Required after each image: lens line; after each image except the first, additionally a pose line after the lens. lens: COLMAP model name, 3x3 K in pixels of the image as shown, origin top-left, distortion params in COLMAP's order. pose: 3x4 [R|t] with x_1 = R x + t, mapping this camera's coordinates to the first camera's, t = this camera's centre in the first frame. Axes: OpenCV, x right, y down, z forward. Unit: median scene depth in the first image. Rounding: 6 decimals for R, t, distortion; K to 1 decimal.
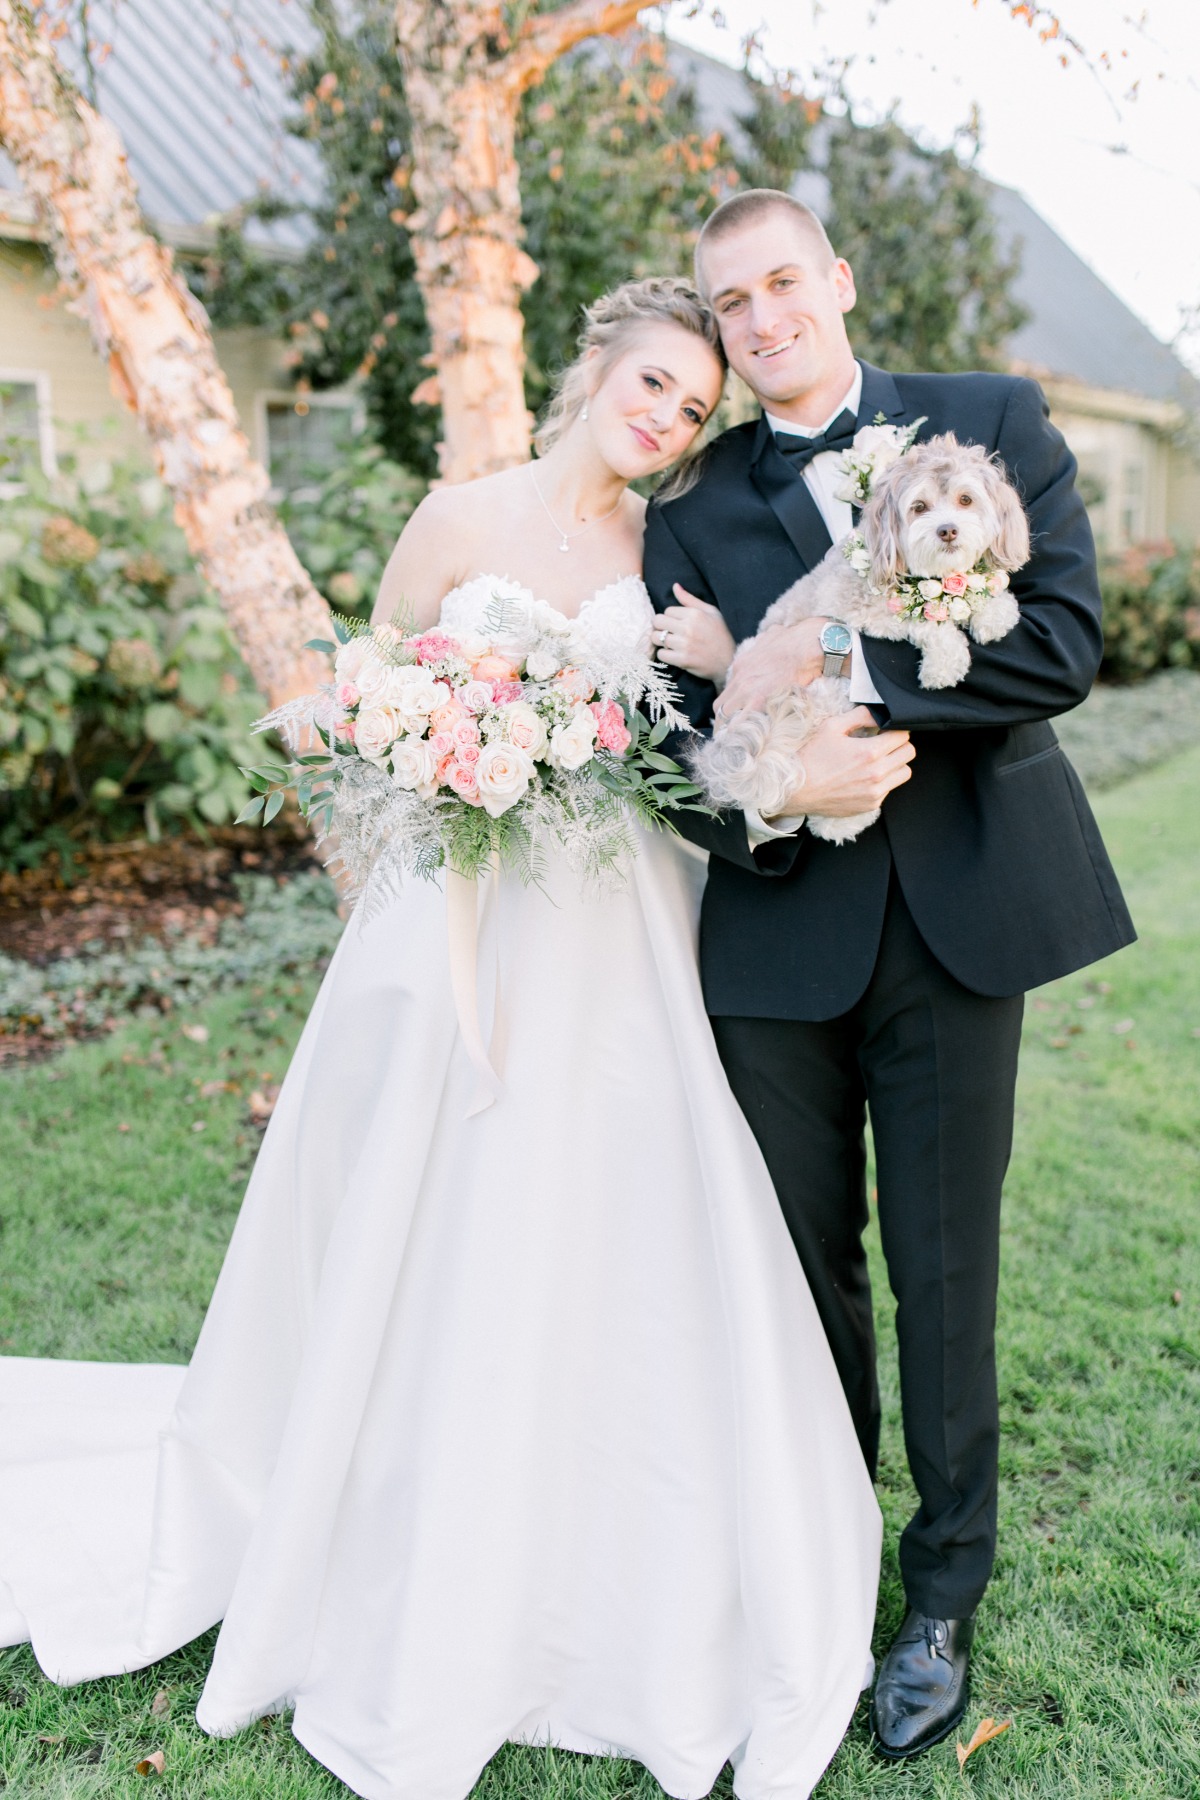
lens RADIAL K [[1739.2, 0, 571.4], [0, 1739.2, 941.5], [0, 0, 1]] dist [-0.039436, 0.004862]
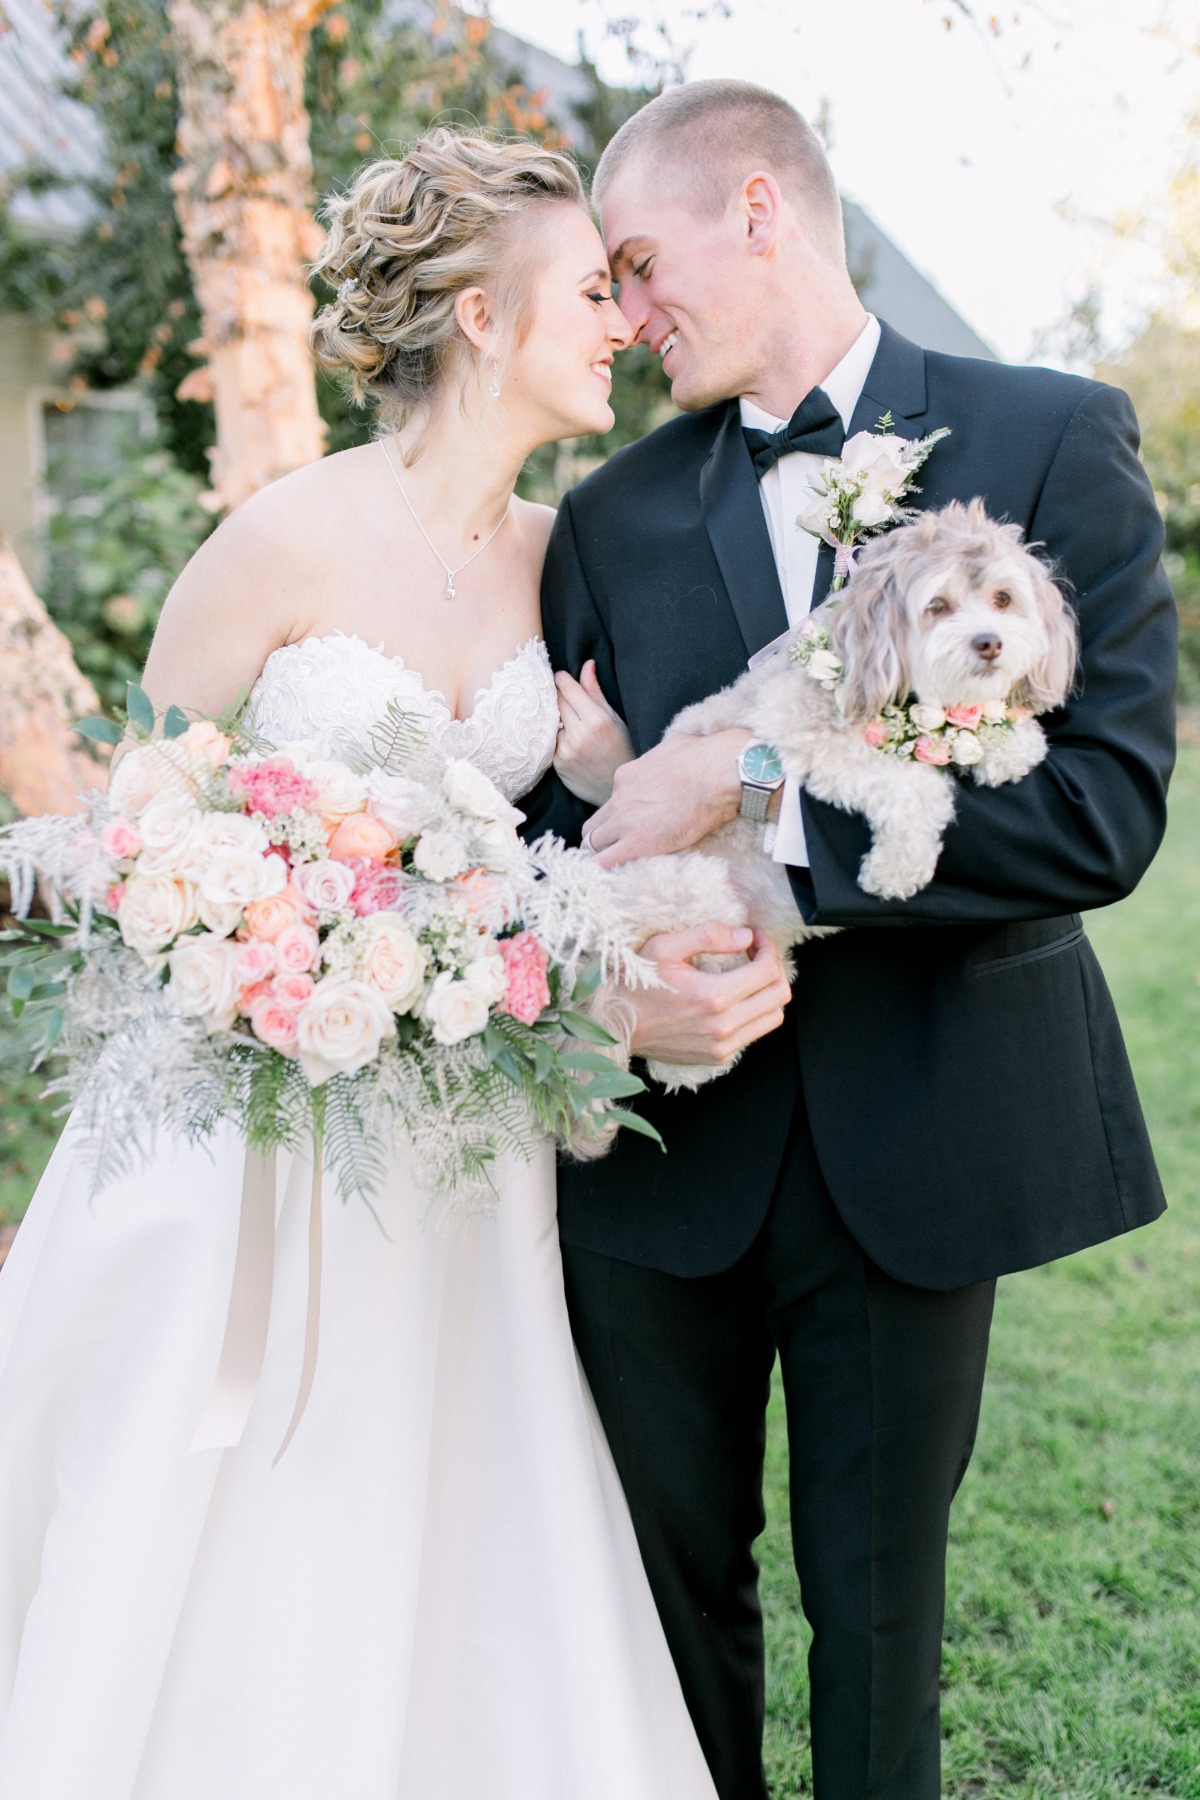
lens RADIAL K [[1739.2, 0, 571.4], [0, 1739.2, 941.5], [0, 0, 1]] dist [-0.039436, 0.004862]
pose [[0.995427, -0.000639, 0.095520, 0.016162], [0.001529, 0.999956, -0.009250, -0.046336], [-0.095510, 0.009354, 0.995385, 0.171777]]
